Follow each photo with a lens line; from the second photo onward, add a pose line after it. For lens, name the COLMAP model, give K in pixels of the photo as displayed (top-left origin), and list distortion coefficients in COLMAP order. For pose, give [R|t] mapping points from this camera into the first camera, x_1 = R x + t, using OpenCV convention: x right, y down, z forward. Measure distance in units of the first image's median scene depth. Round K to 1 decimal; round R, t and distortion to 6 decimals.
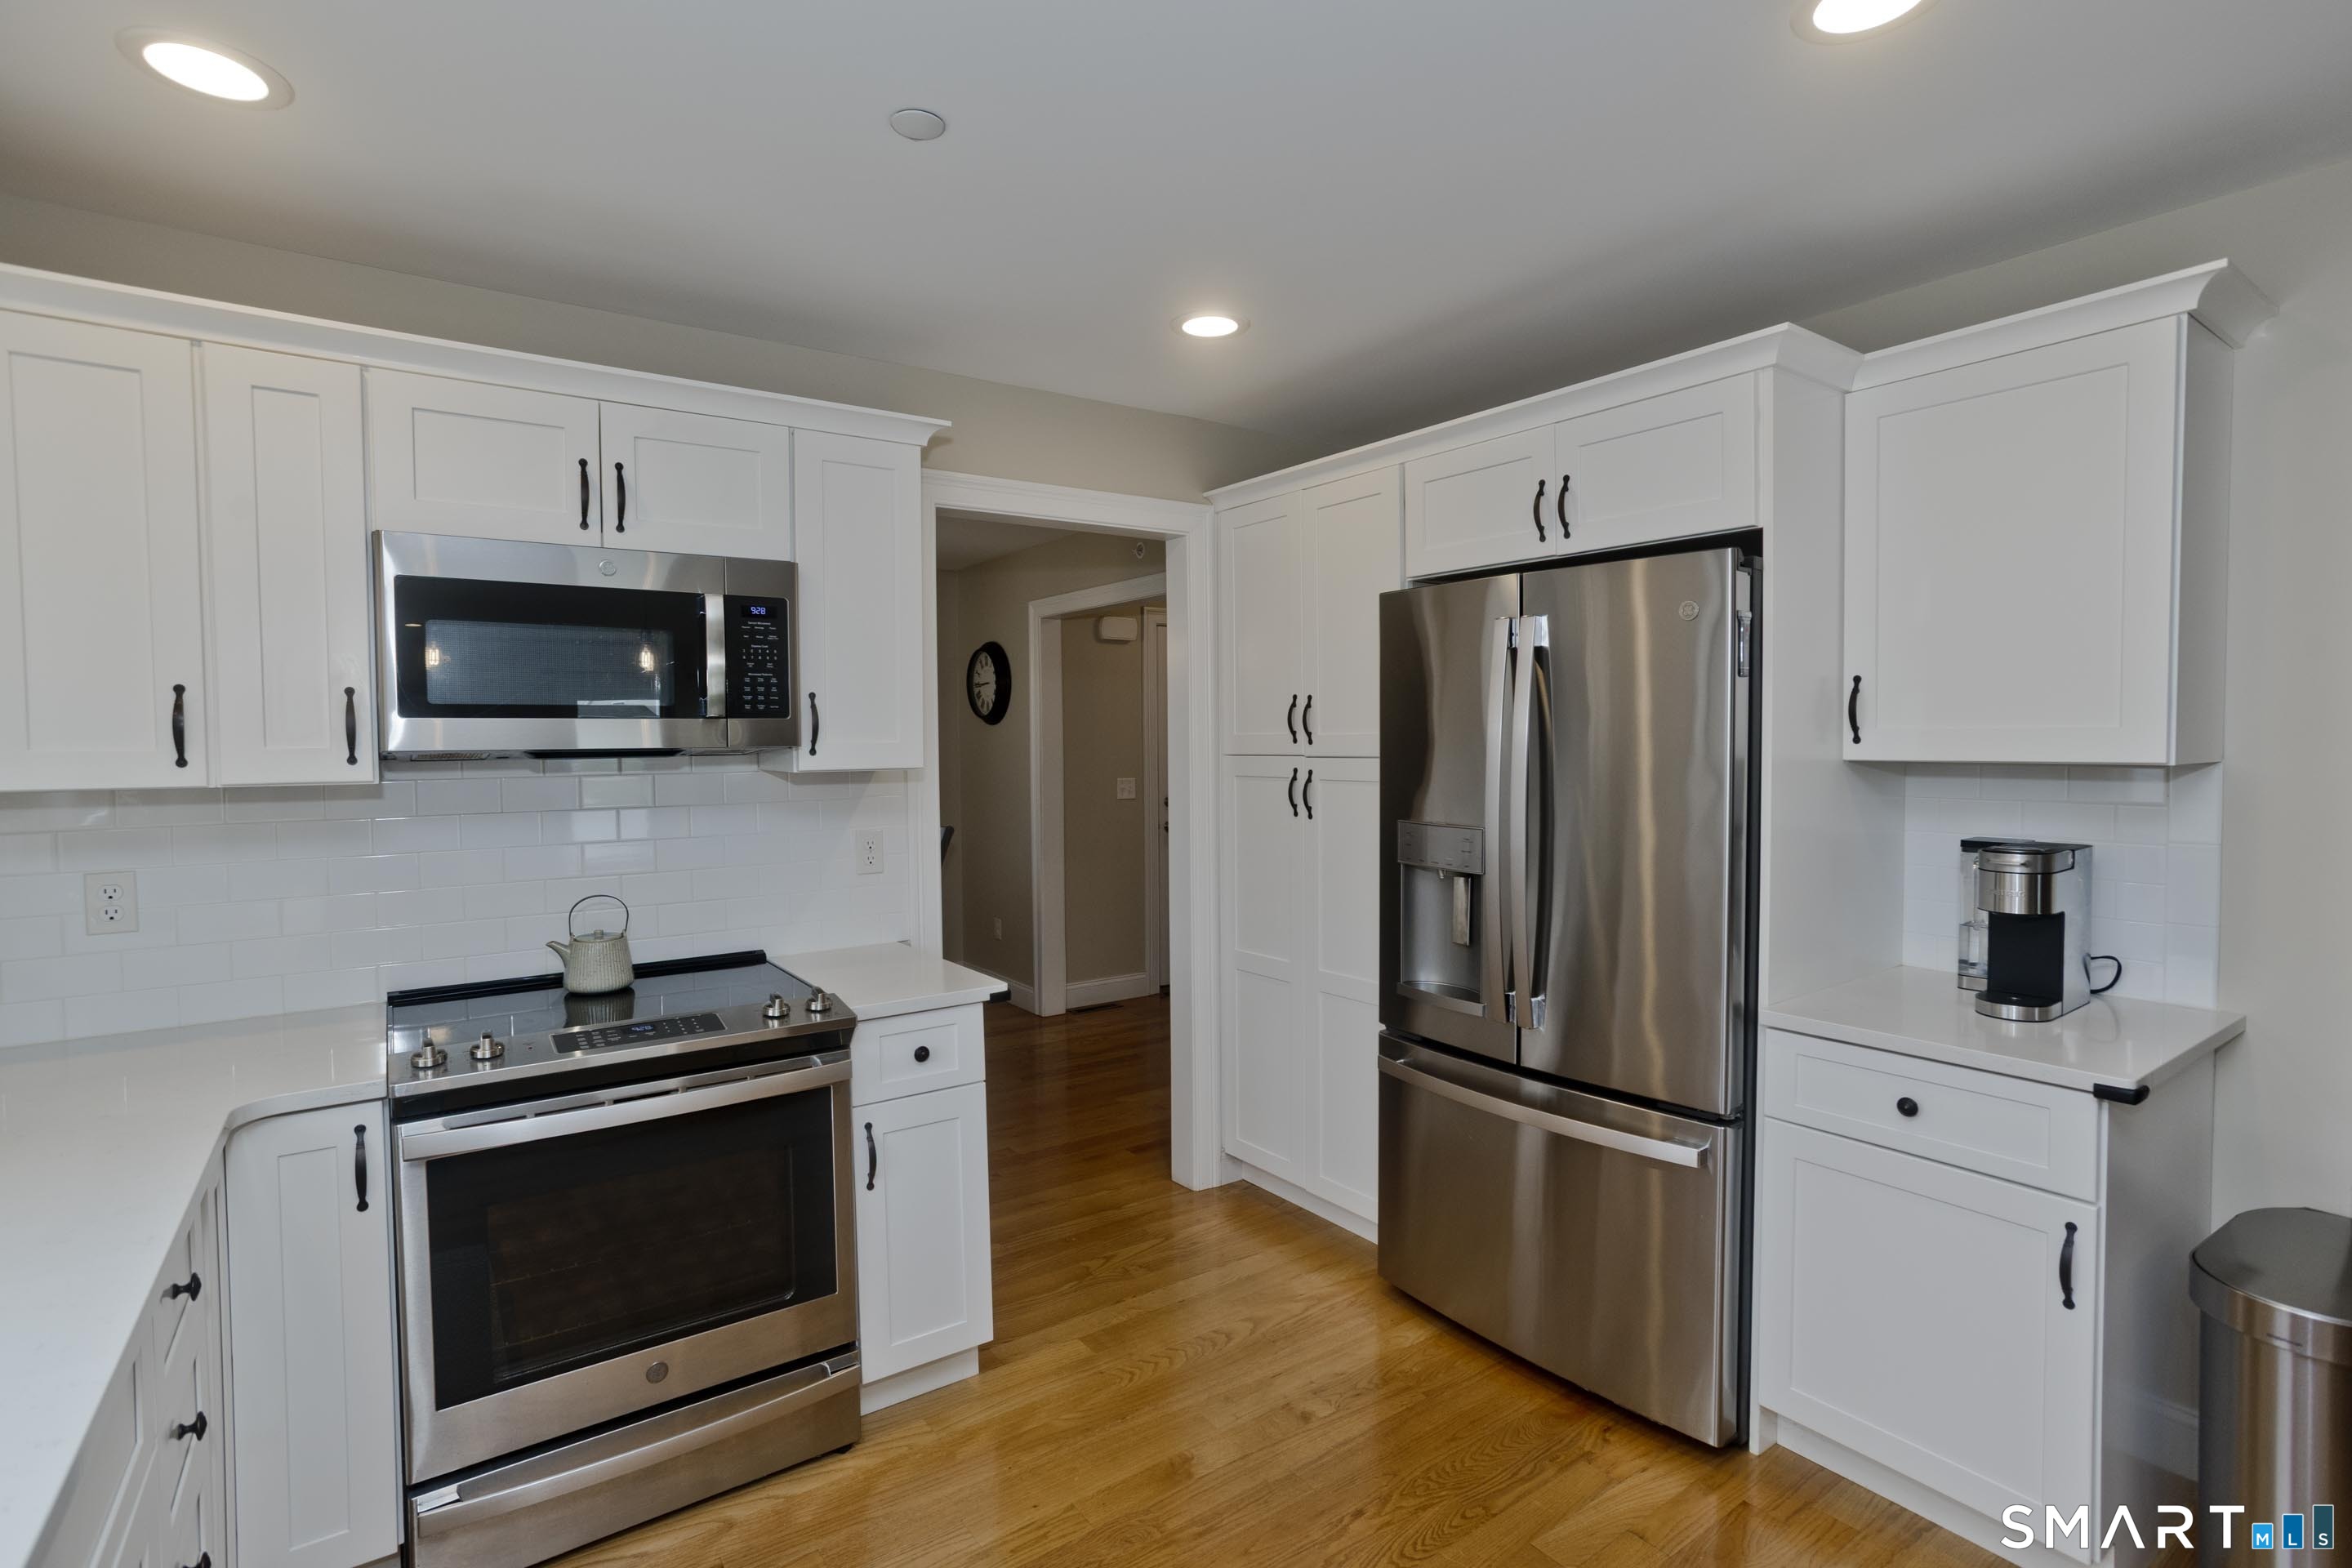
lens RADIAL K [[1138.6, 0, 1186.8], [0, 1138.6, 782.4], [0, 0, 1]] dist [-0.040511, 0.022264]
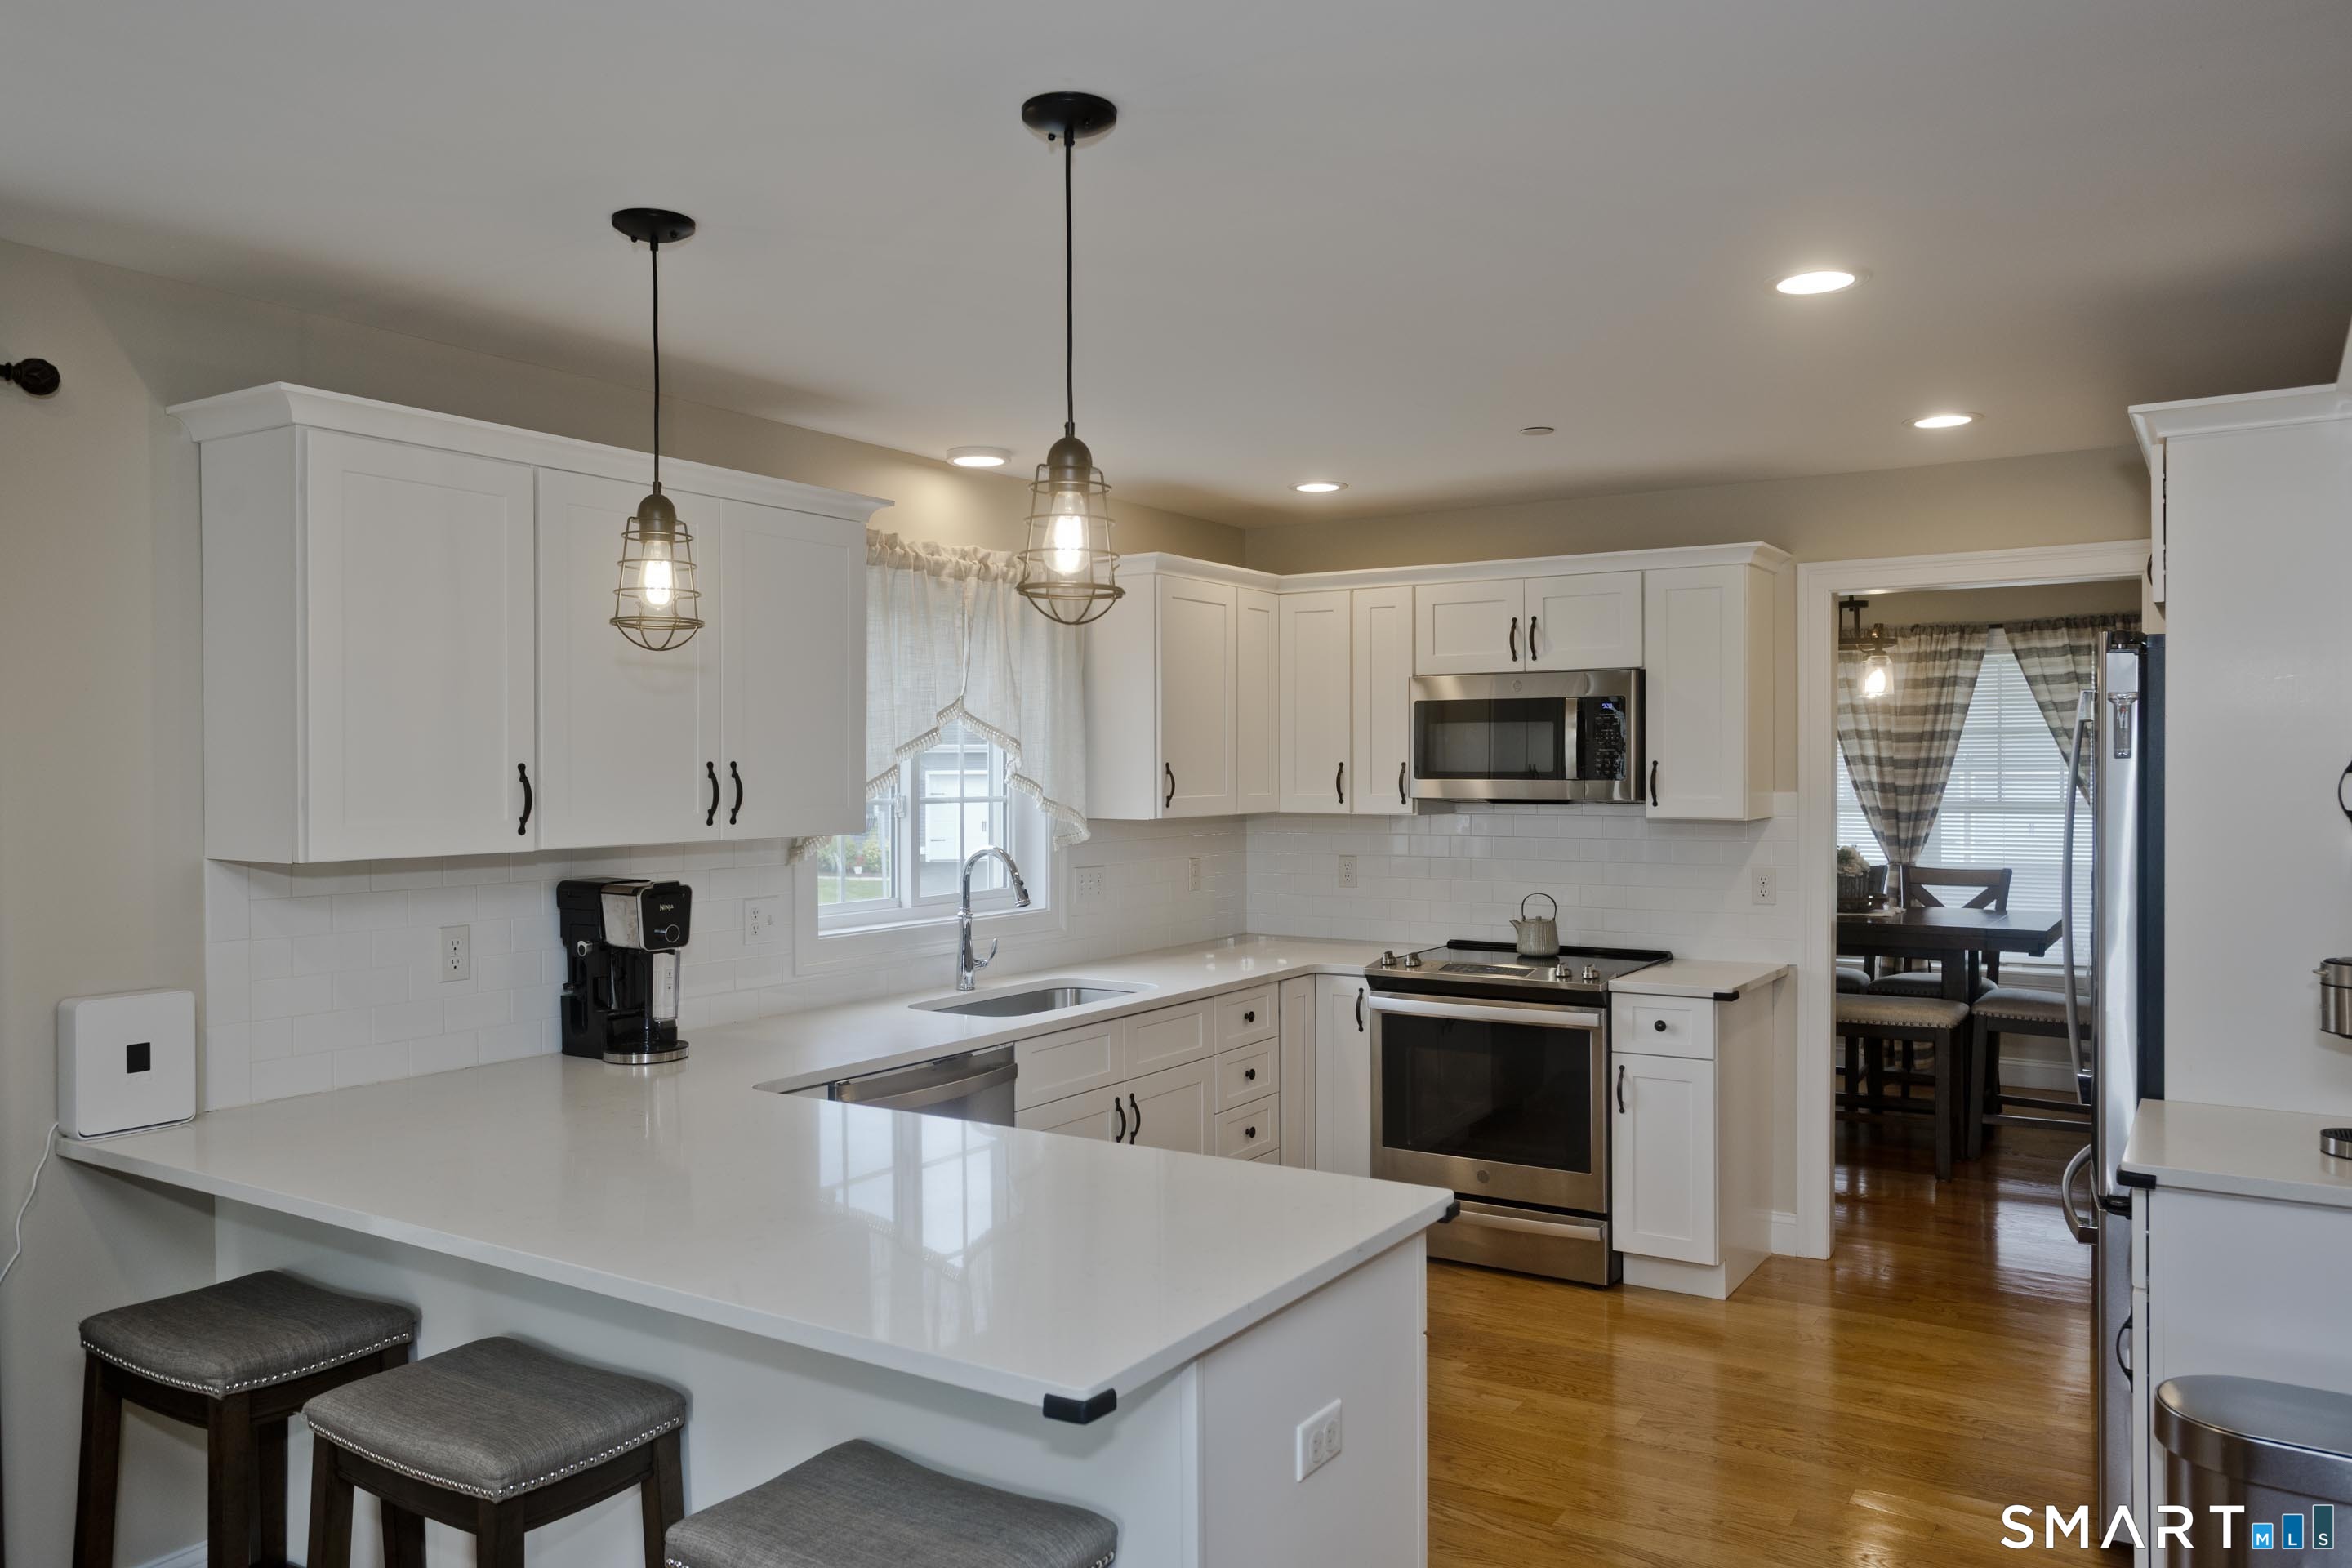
lens RADIAL K [[1616.3, 0, 1160.6], [0, 1616.3, 786.1], [0, 0, 1]] dist [0.000371, 0.010774]
pose [[0.362781, 0.019296, -0.931675, 1.352619], [-0.038152, 0.999255, 0.005839, -0.039243], [0.931093, 0.033427, 0.363246, -0.282011]]
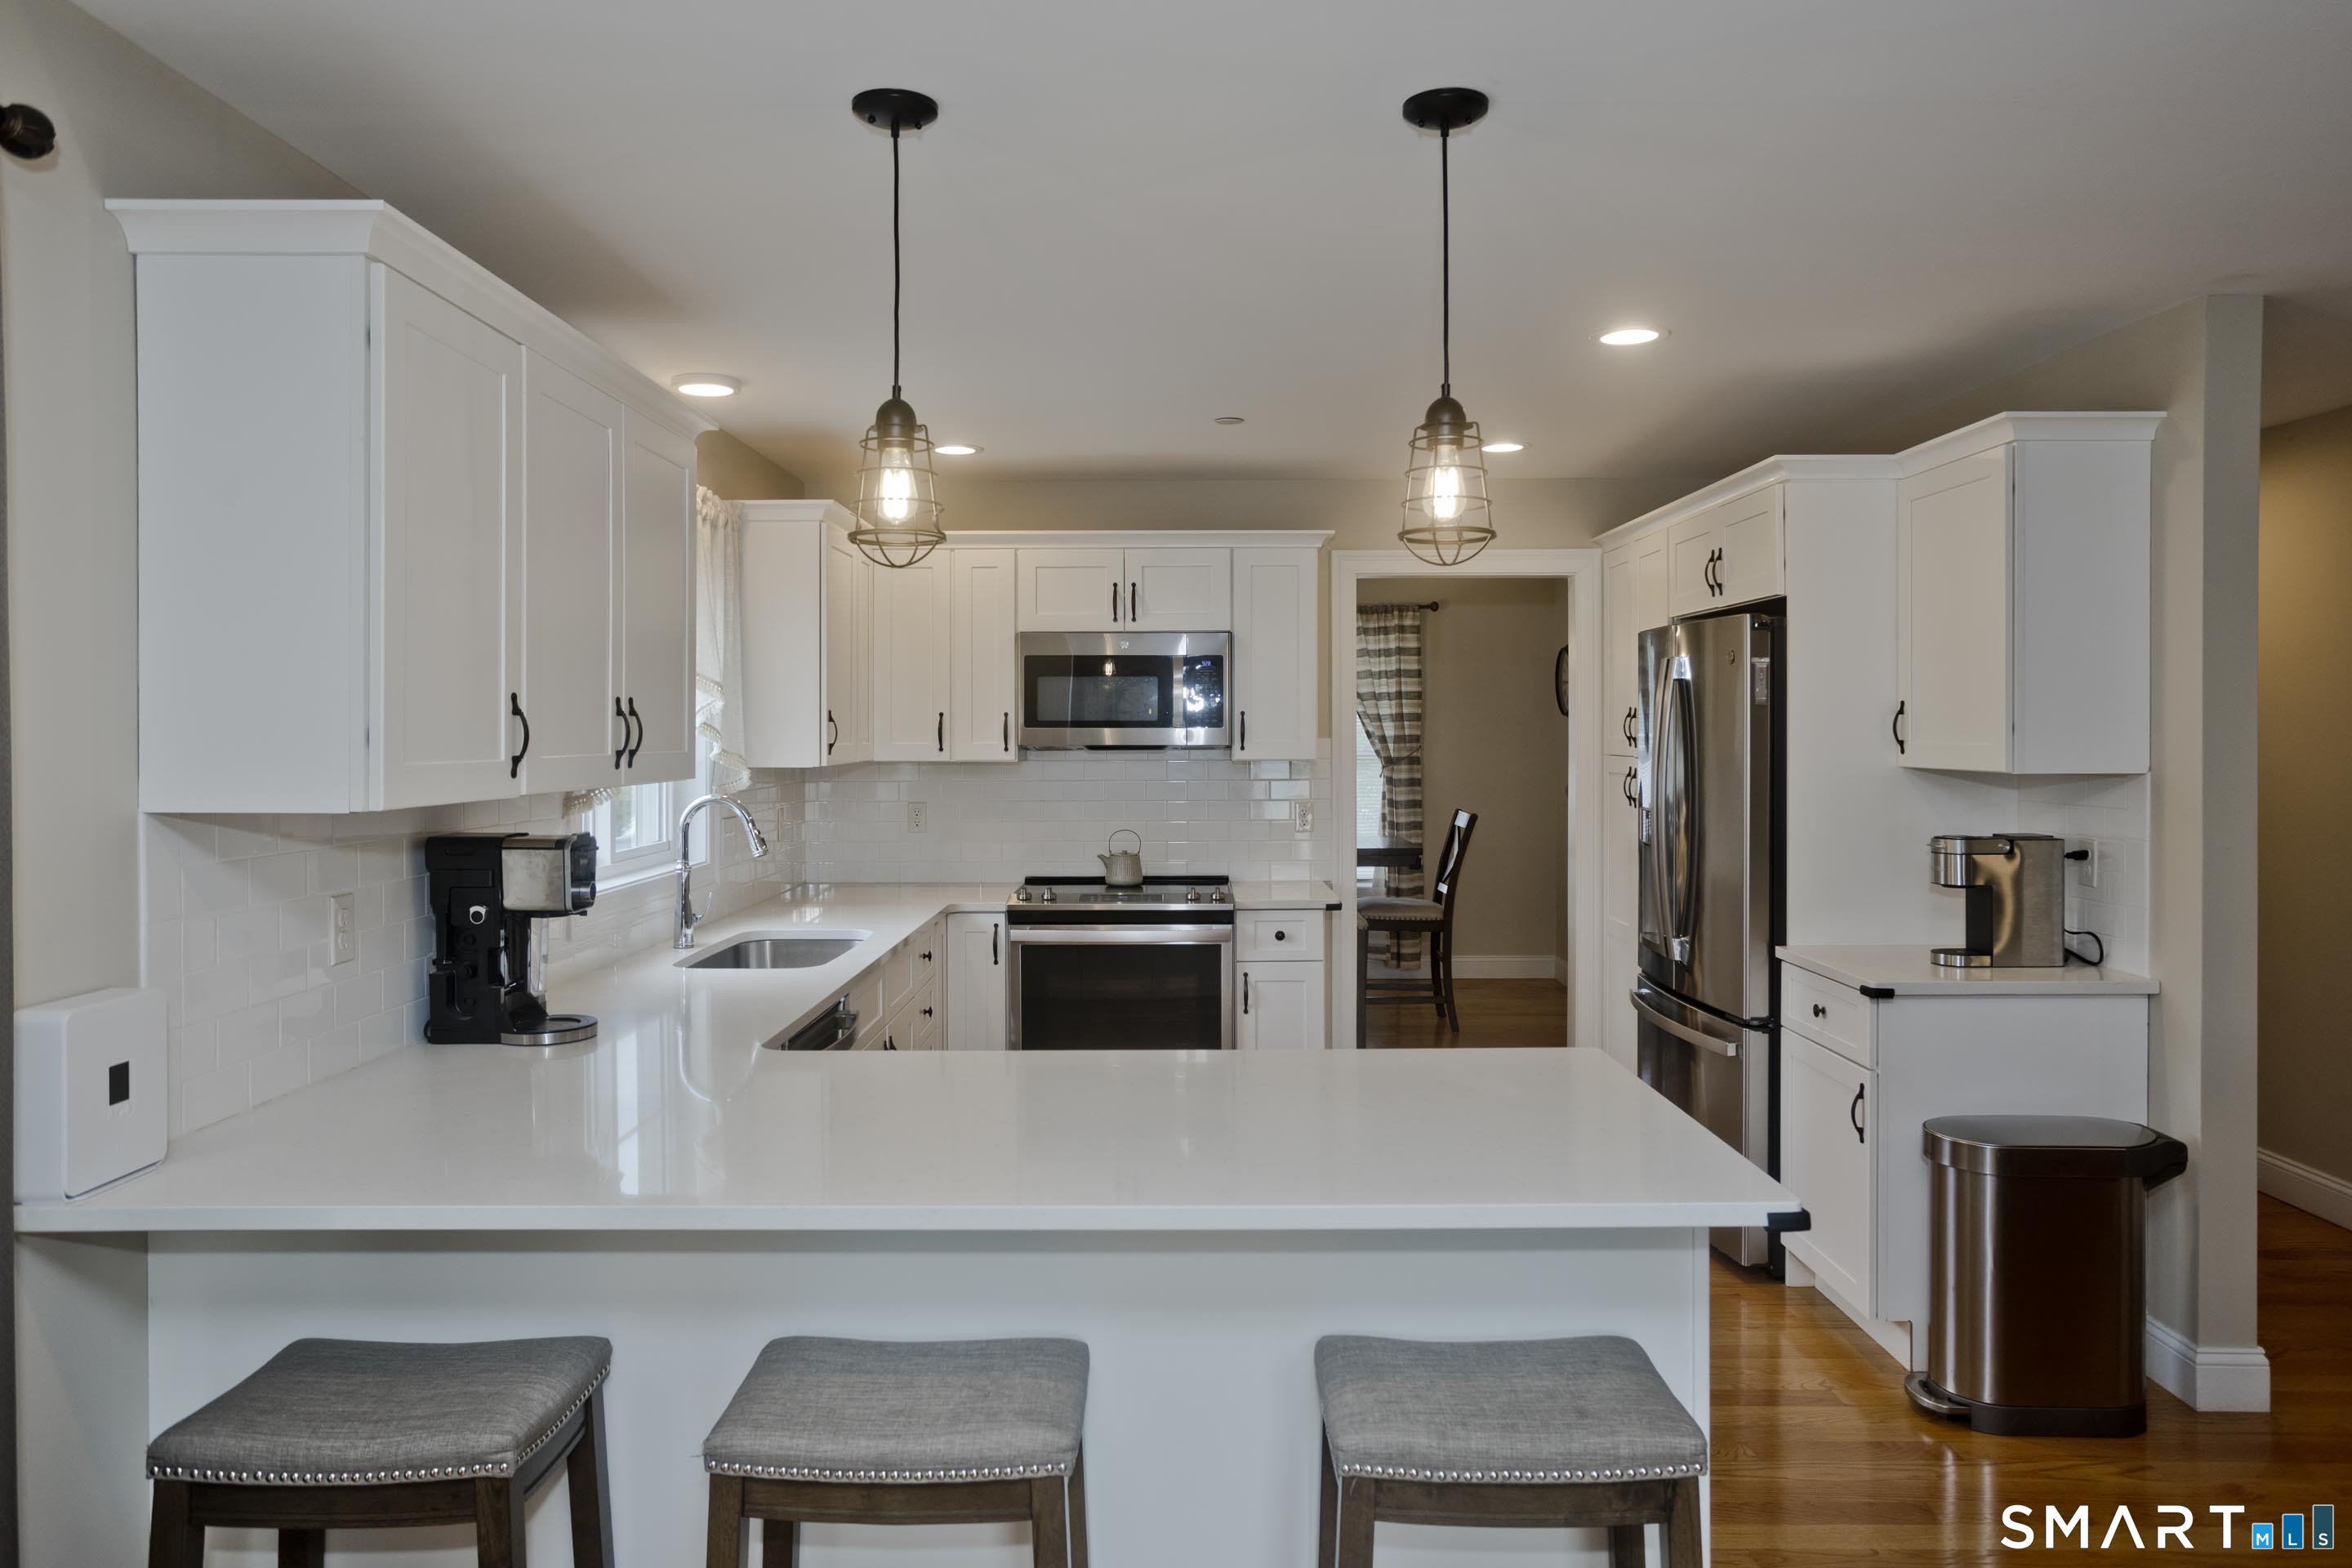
lens RADIAL K [[1542.0, 0, 1141.4], [0, 1542.0, 758.3], [0, 0, 1]] dist [-0.007498, 0.019565]
pose [[0.800842, 0.017929, -0.598607, 0.915273], [-0.028995, 0.999540, -0.008853, 0.011526], [0.598173, 0.024447, 0.800994, -0.881559]]
